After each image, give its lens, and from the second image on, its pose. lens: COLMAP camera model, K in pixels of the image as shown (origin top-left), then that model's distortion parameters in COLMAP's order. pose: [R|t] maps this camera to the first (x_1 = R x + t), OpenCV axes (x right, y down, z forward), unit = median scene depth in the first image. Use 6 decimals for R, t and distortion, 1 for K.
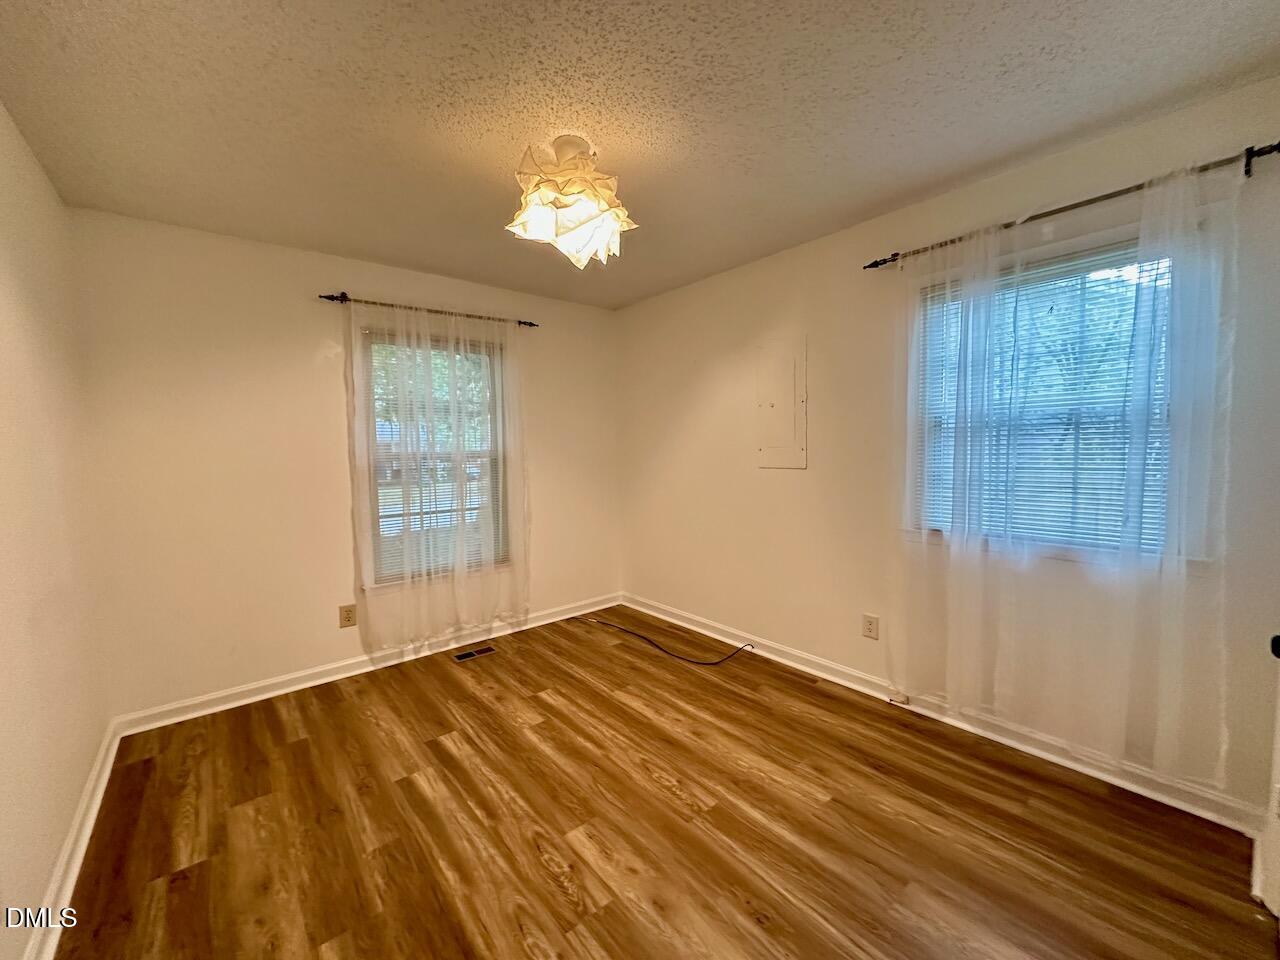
lens RADIAL K [[509.3, 0, 640.8], [0, 509.3, 482.3], [0, 0, 1]] dist [-0.004979, 0.000348]
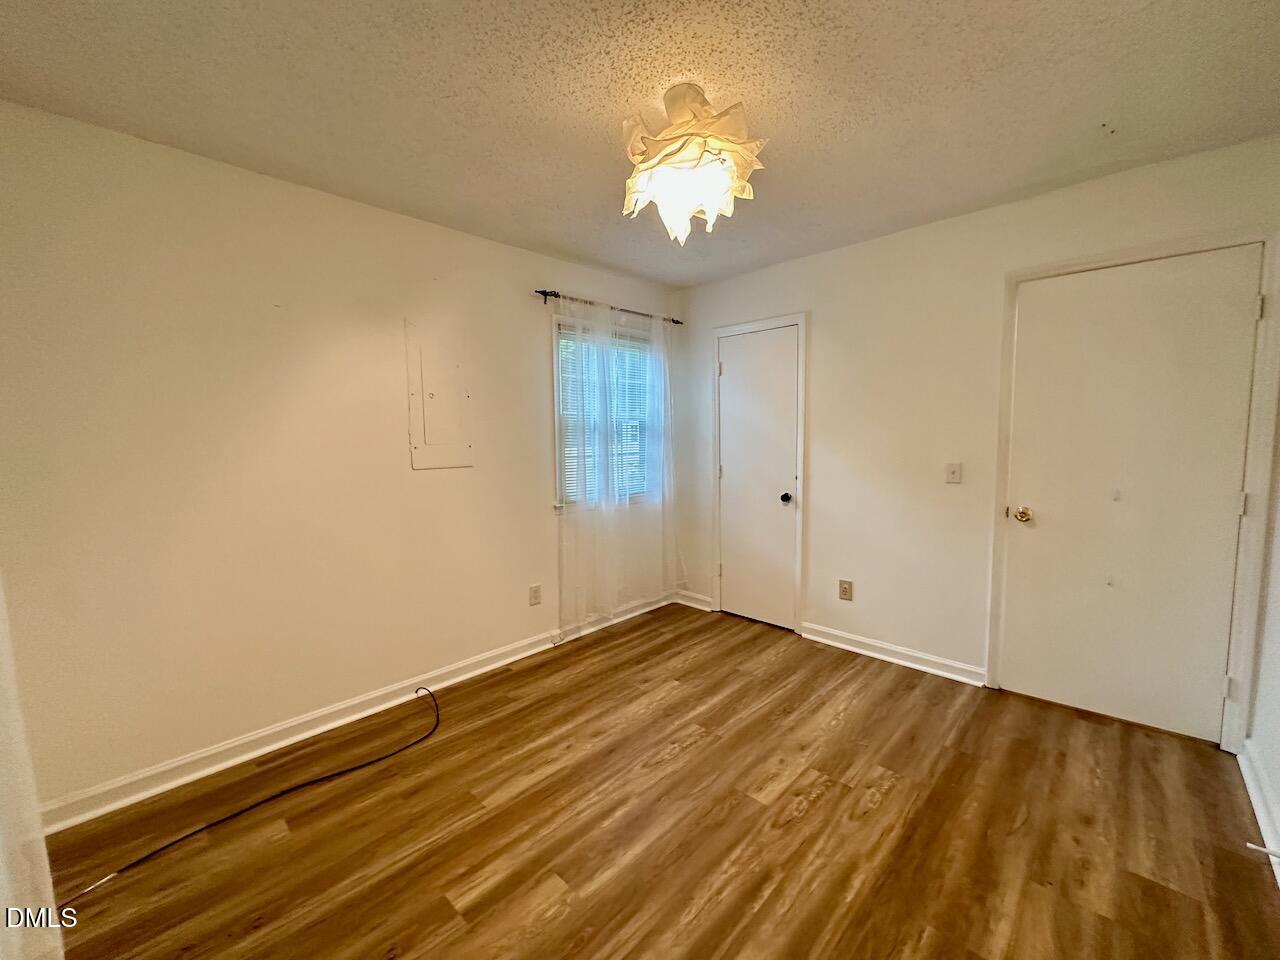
lens RADIAL K [[509.3, 0, 640.8], [0, 509.3, 477.8], [0, 0, 1]] dist [-0.004979, 0.000348]
pose [[-0.101689, -0.059729, 0.993022, -0.936761], [0.091474, 0.993406, 0.069119, -0.058038], [-0.990602, 0.097865, -0.095555, 1.080079]]
